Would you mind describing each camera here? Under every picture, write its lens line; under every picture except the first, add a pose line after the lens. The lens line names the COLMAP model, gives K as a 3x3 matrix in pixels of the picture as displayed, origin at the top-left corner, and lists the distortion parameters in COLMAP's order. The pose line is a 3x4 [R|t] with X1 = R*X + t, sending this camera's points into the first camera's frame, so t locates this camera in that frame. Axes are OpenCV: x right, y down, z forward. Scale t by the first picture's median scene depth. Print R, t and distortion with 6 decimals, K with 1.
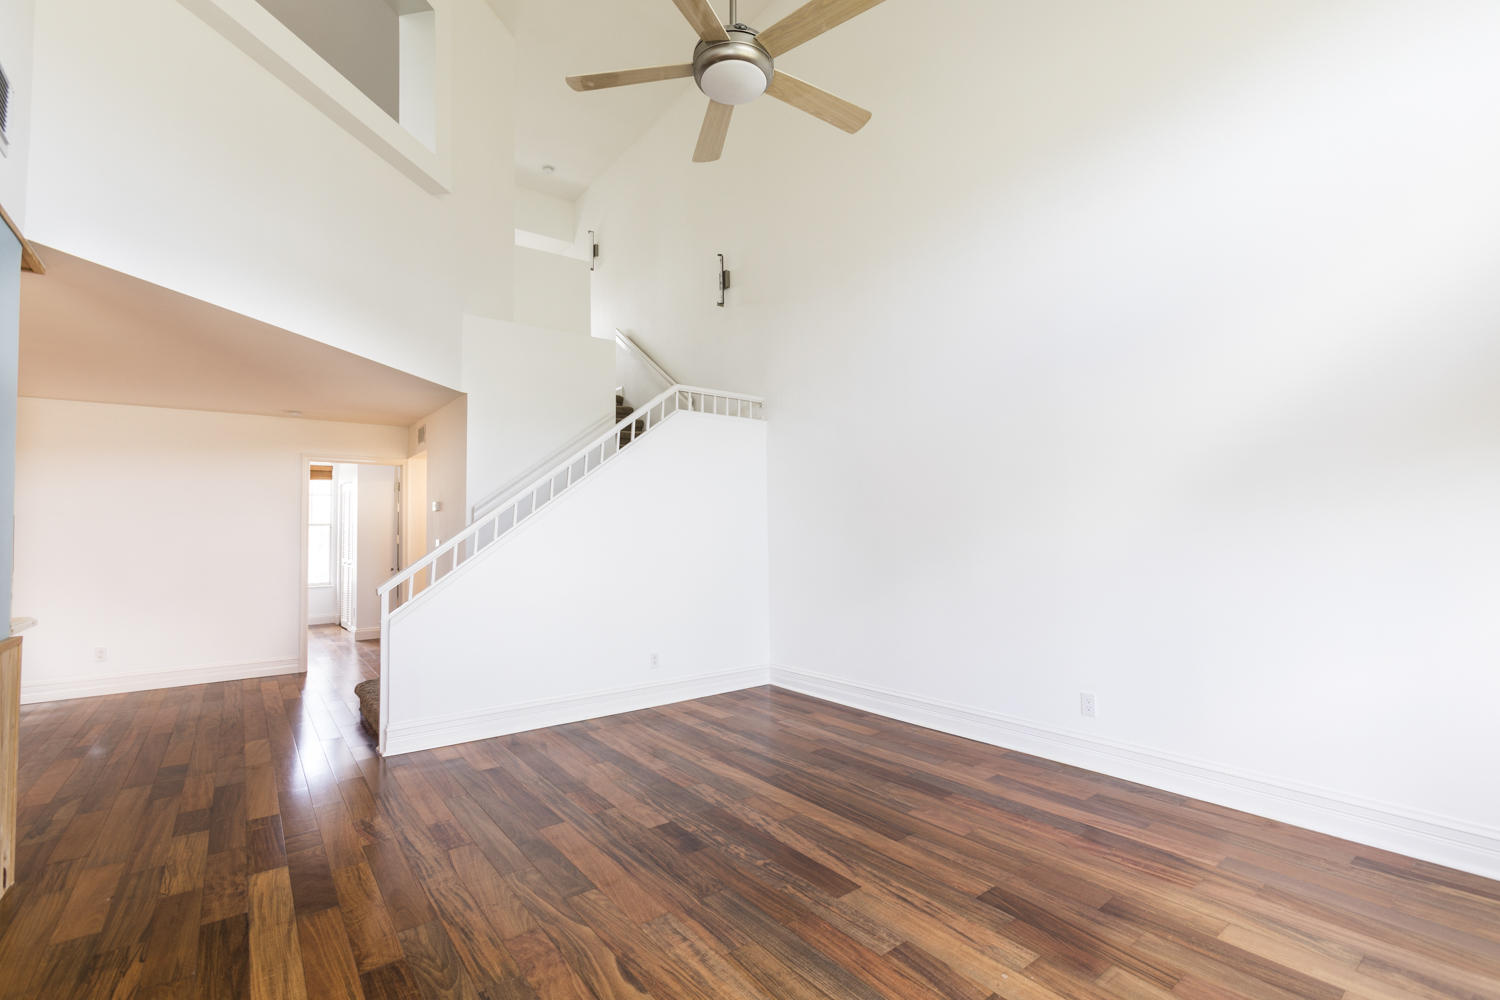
lens RADIAL K [[663.3, 0, 747.6], [0, 663.3, 501.0], [0, 0, 1]] dist [-0.003698, -0.000065]
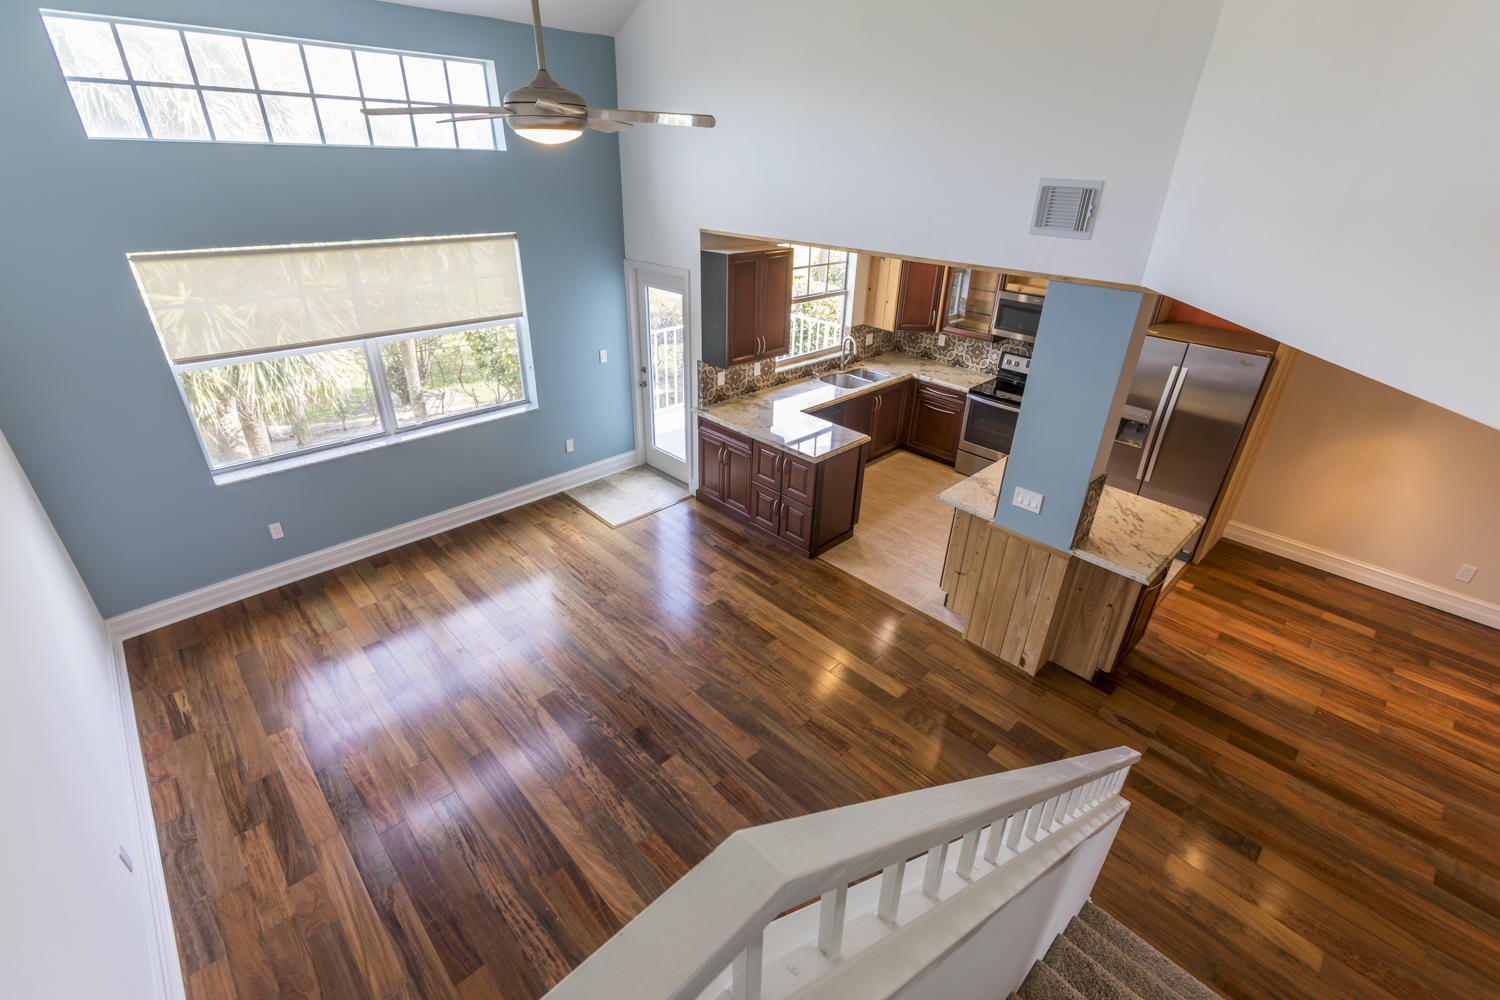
lens RADIAL K [[663.3, 0, 755.1], [0, 663.3, 502.6], [0, 0, 1]] dist [-0.003698, -0.000065]
pose [[-0.993205, 0.045480, -0.107121, -0.182863], [-0.004030, 0.906482, 0.422225, -0.480903], [0.116306, 0.419787, -0.900140, 1.937589]]
